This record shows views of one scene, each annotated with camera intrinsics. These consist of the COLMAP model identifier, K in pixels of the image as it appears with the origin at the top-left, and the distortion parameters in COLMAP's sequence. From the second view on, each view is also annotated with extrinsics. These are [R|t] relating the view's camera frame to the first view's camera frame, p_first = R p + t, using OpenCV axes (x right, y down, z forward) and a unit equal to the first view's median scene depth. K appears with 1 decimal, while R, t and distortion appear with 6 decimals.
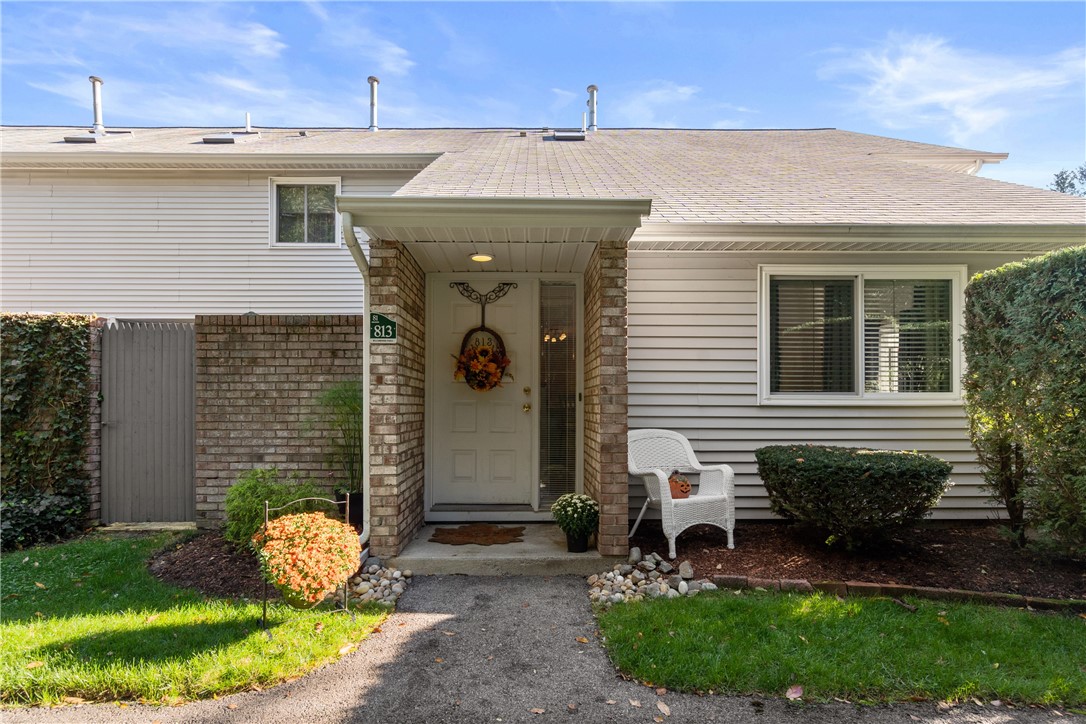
lens RADIAL K [[574.6, 0, 506.5], [0, 574.6, 401.5], [0, 0, 1]] dist [0.001270, 0.000008]
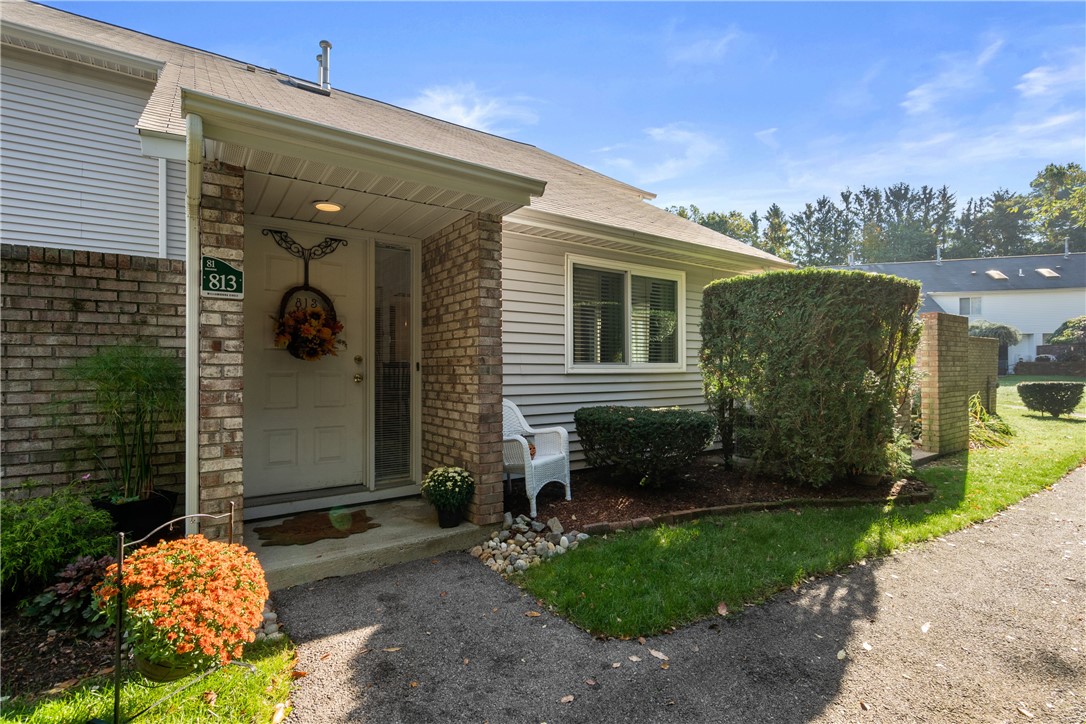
lens RADIAL K [[537.7, 0, 566.6], [0, 537.7, 366.7], [0, 0, 1]] dist [-0.000826, 0.000365]
pose [[0.807811, -0.001292, 0.589440, -0.263636], [0.002216, 0.999997, -0.000846, -0.008451], [-0.589438, 0.001990, 0.807811, 0.153535]]
